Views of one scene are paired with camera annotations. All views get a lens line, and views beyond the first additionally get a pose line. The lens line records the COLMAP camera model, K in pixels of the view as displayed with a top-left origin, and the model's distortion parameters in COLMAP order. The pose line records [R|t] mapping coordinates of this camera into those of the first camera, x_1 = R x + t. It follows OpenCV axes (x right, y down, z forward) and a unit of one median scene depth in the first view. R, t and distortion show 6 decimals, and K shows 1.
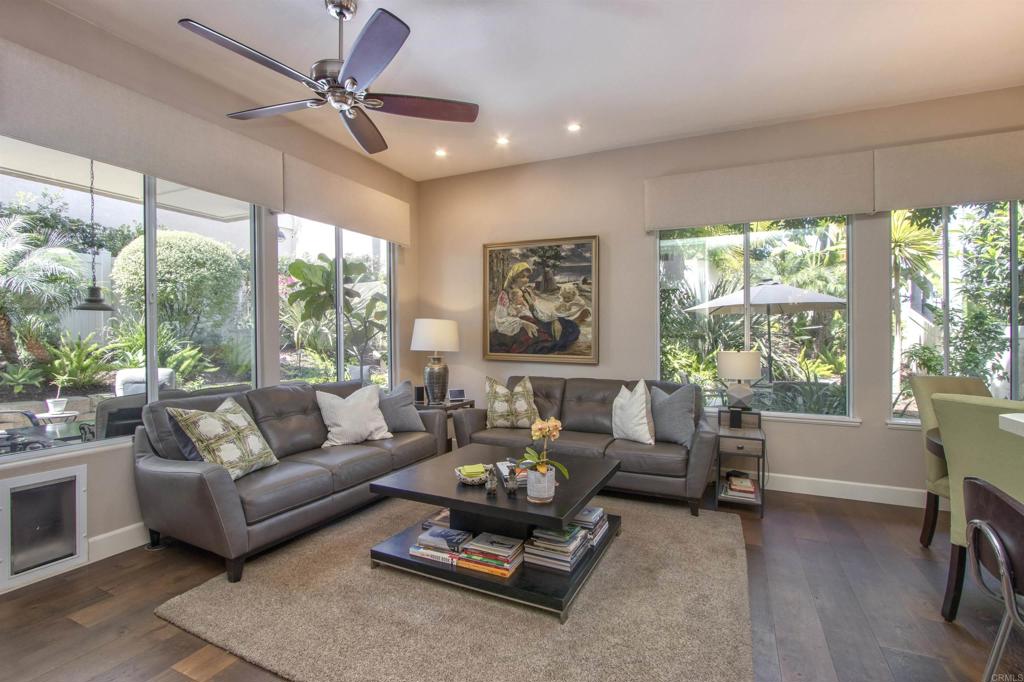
lens RADIAL K [[485.5, 0, 507.6], [0, 485.5, 337.6], [0, 0, 1]] dist [-0.016972, -0.001069]
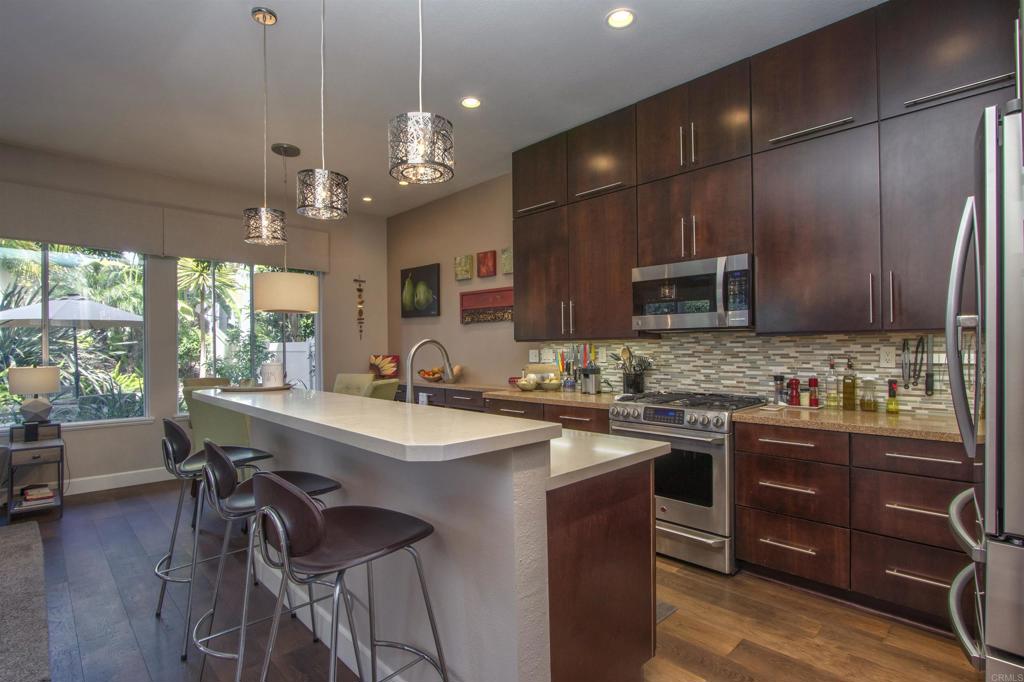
lens RADIAL K [[485.5, 0, 504.0], [0, 485.5, 343.9], [0, 0, 1]] dist [-0.016972, -0.001069]
pose [[0.348834, 0.005427, 0.937169, -0.093678], [0.010501, 0.999898, -0.009699, -0.000209], [-0.937126, 0.013224, 0.348741, -0.218540]]
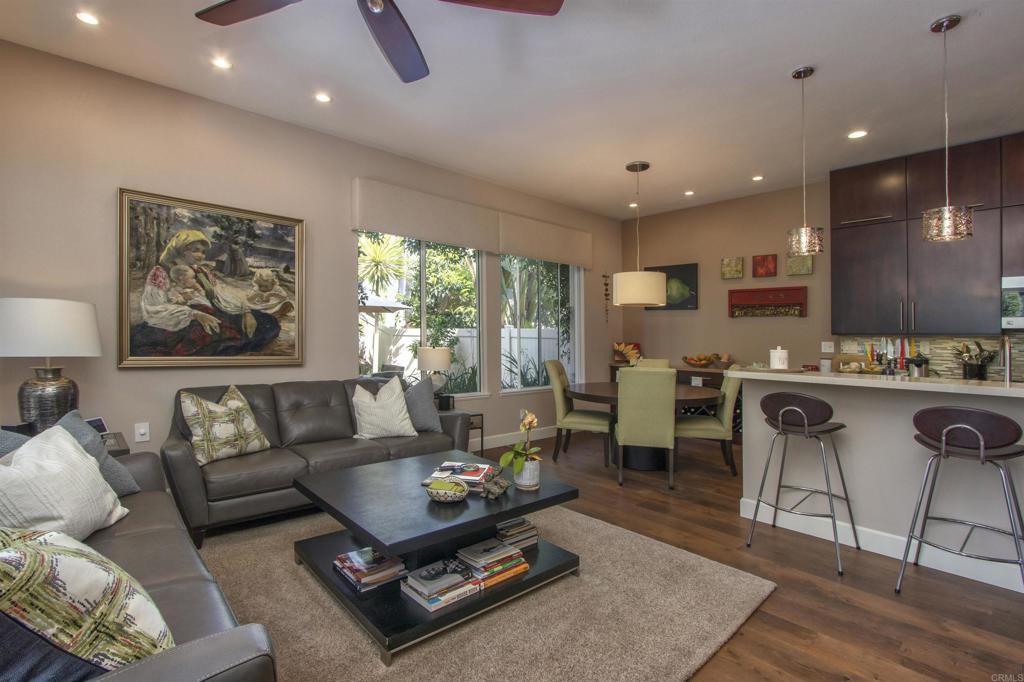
lens RADIAL K [[485.5, 0, 493.3], [0, 485.5, 332.9], [0, 0, 1]] dist [-0.016972, -0.001069]
pose [[0.384314, 0.008858, 0.923160, -0.473273], [-0.011423, 0.999923, -0.004839, -0.003754], [-0.923132, -0.008686, 0.384386, 0.318781]]
